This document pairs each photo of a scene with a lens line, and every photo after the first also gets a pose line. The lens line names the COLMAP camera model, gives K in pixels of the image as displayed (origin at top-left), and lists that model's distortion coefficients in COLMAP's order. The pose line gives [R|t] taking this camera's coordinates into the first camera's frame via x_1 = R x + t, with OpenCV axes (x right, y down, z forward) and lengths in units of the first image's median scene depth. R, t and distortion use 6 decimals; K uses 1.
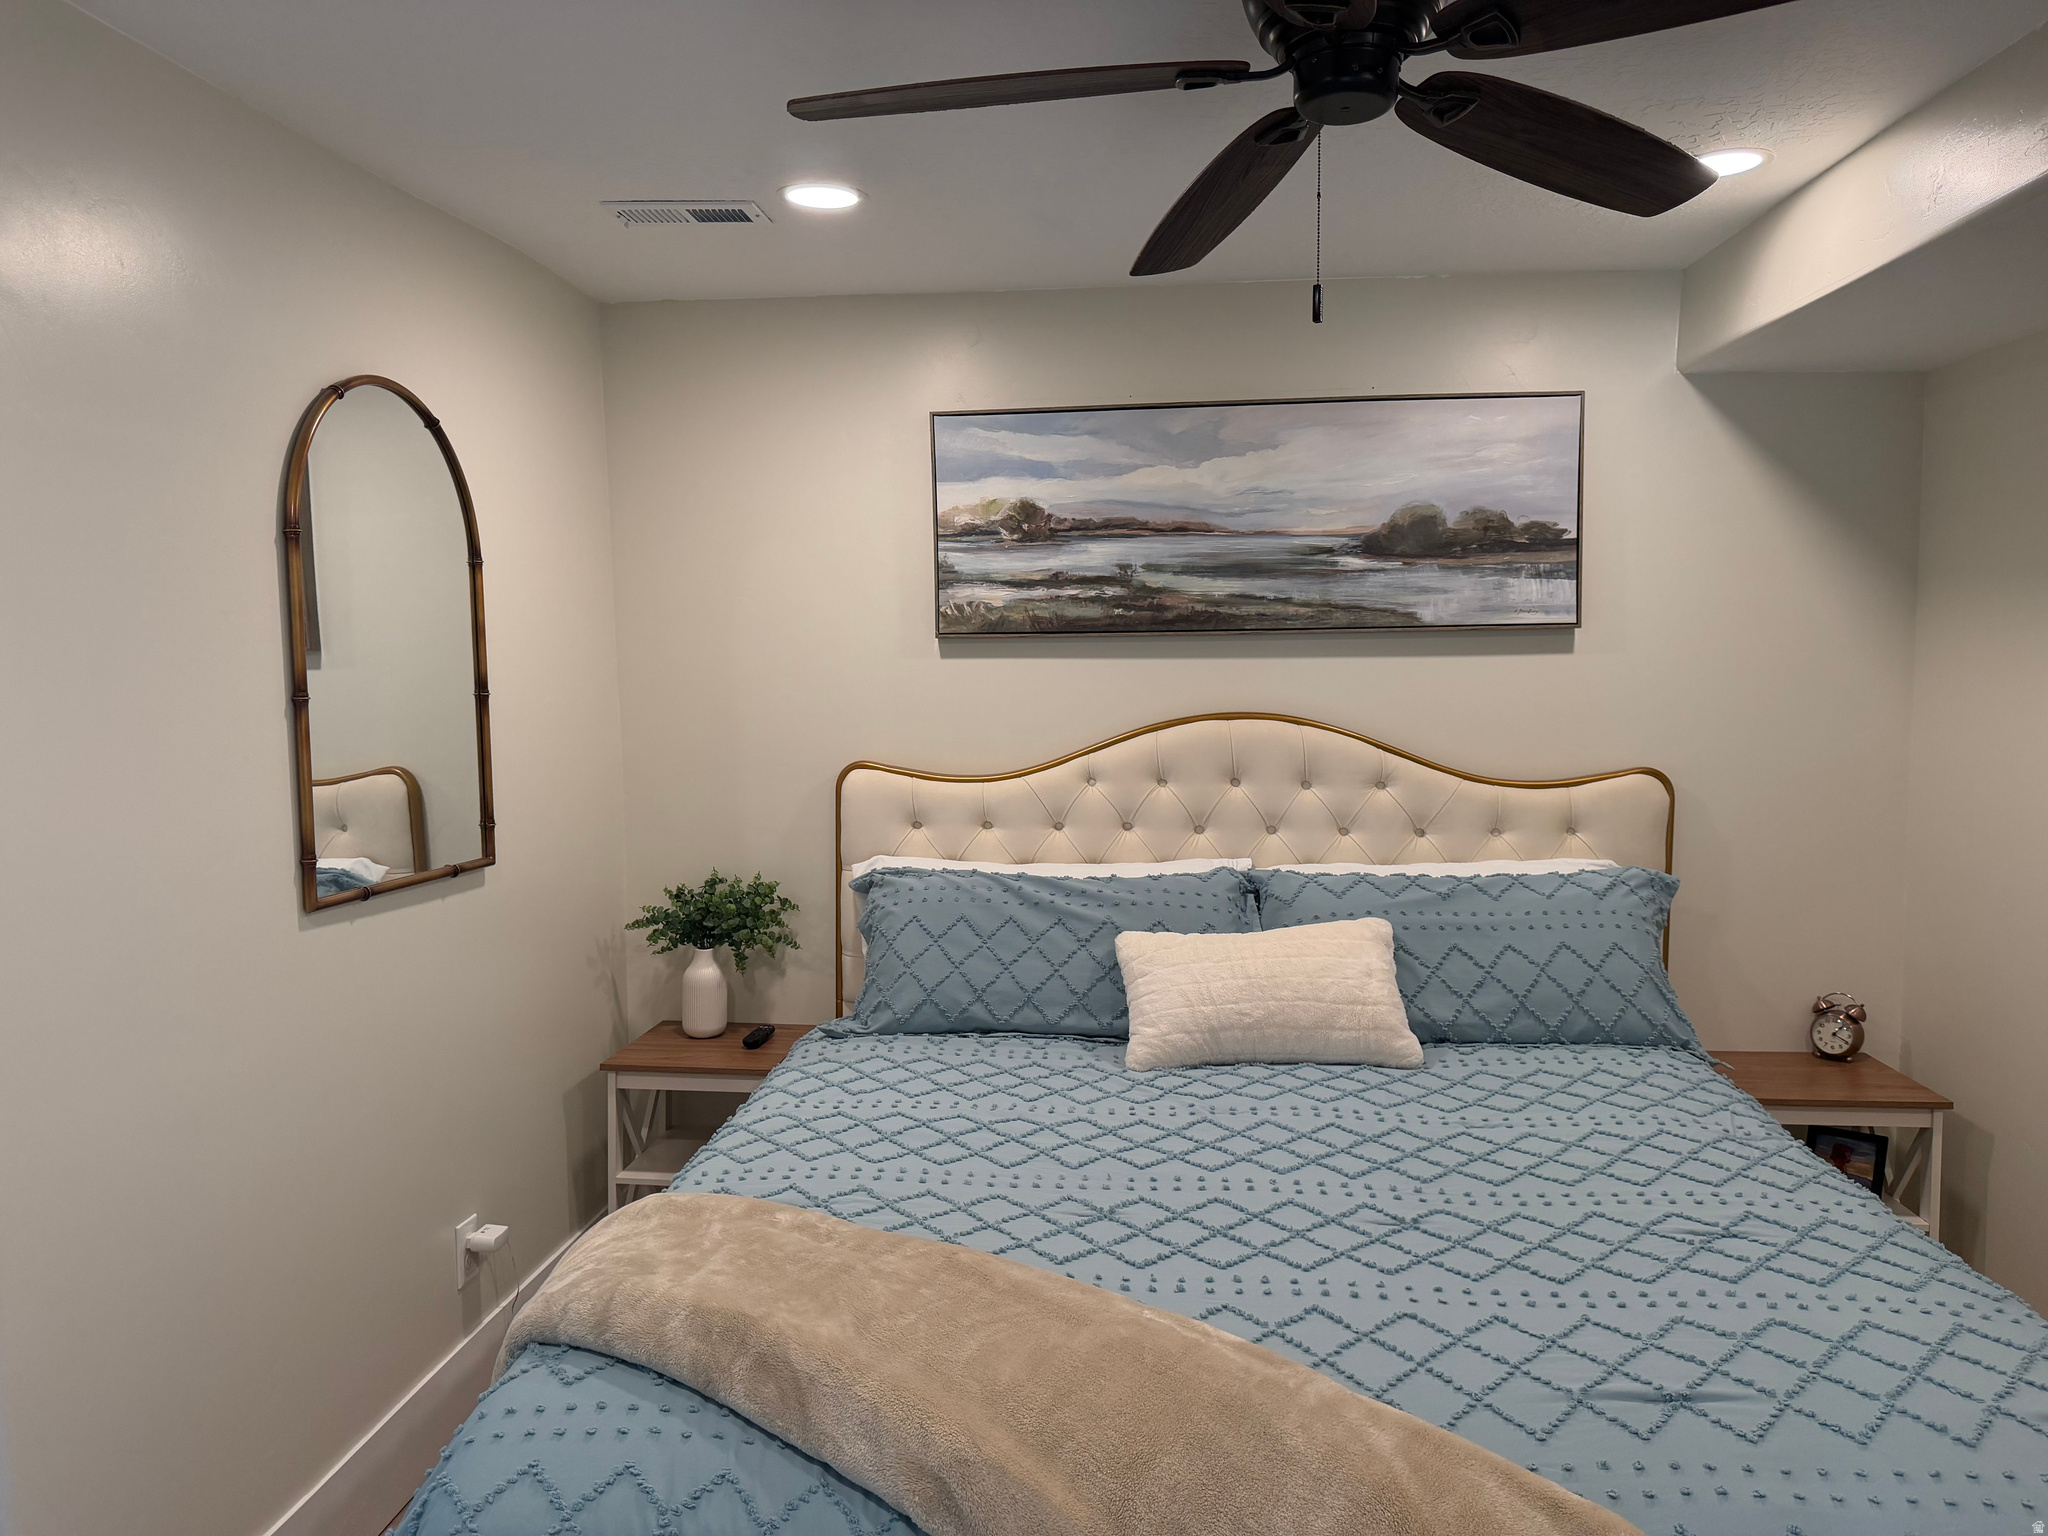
lens RADIAL K [[1293.3, 0, 1024.0], [0, 1293.3, 768.0], [0, 0, 1]] dist [0.040319, -0.000930]
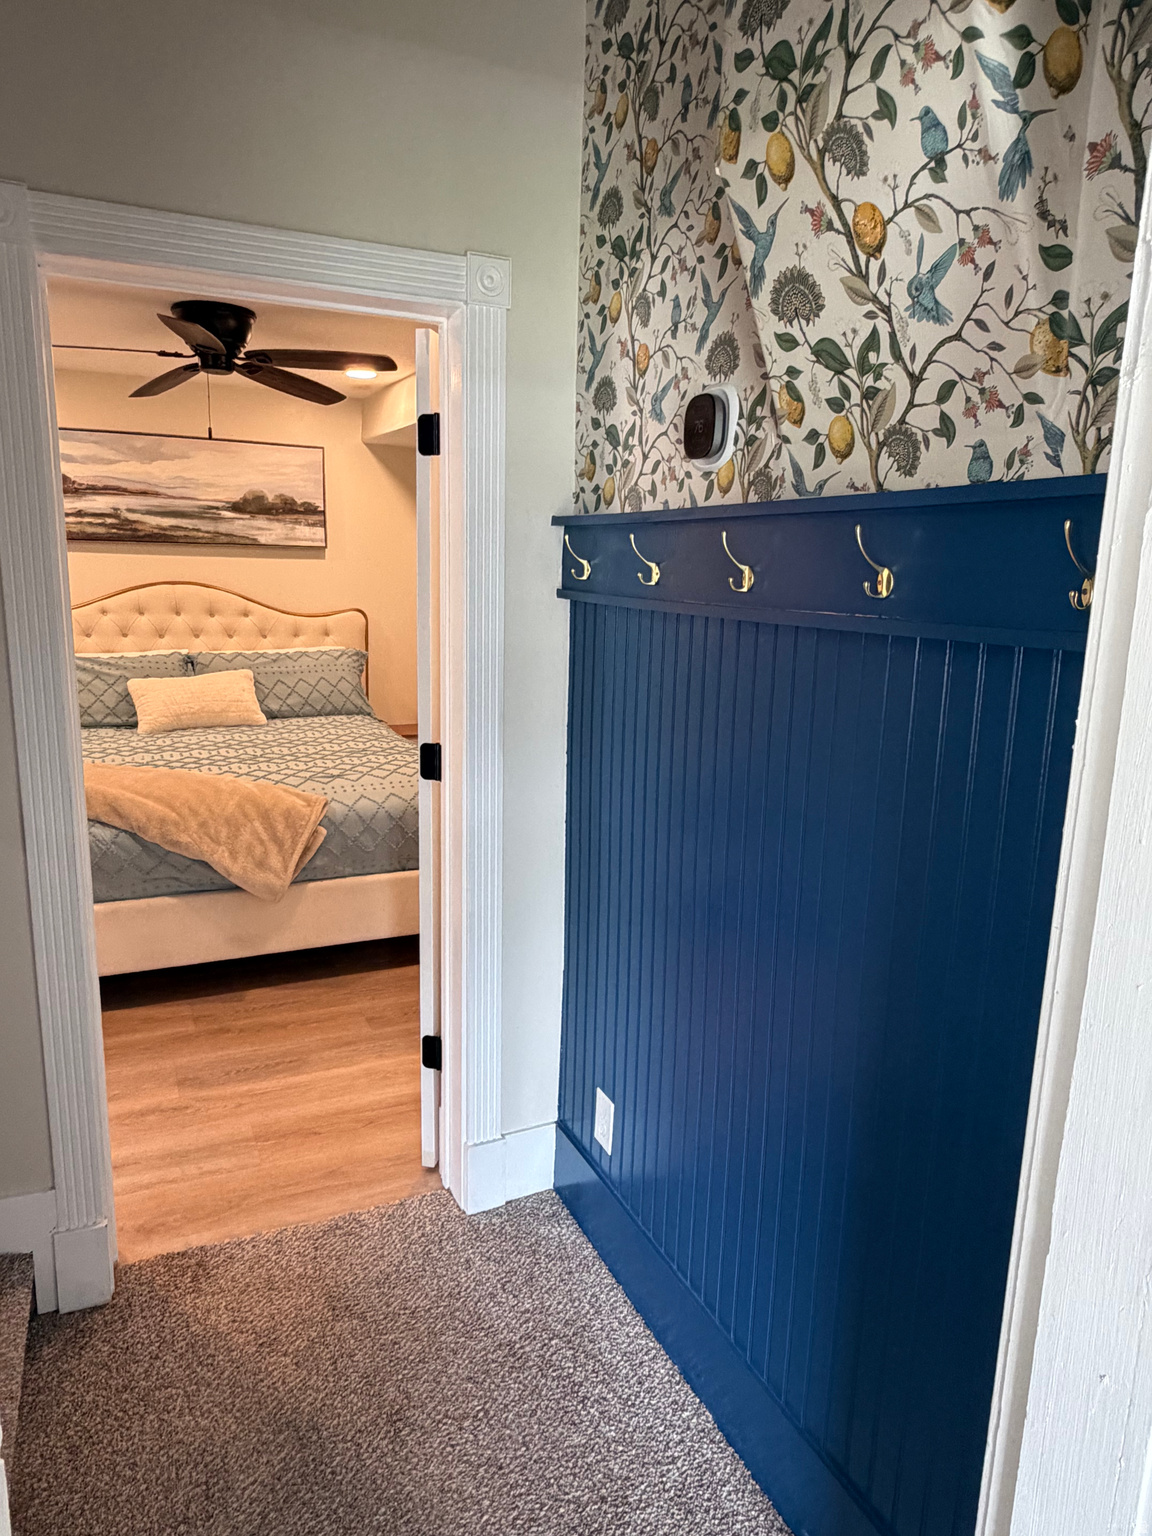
lens RADIAL K [[1003.7, 0, 576.0], [0, 1003.7, 768.0], [0, 0, 1]] dist [-0.005264, 0.000171]
pose [[0.841852, -0.073606, 0.534666, -0.199562], [0.013690, 0.993250, 0.115182, 0.085829], [-0.539535, -0.089646, 0.837177, -0.817255]]
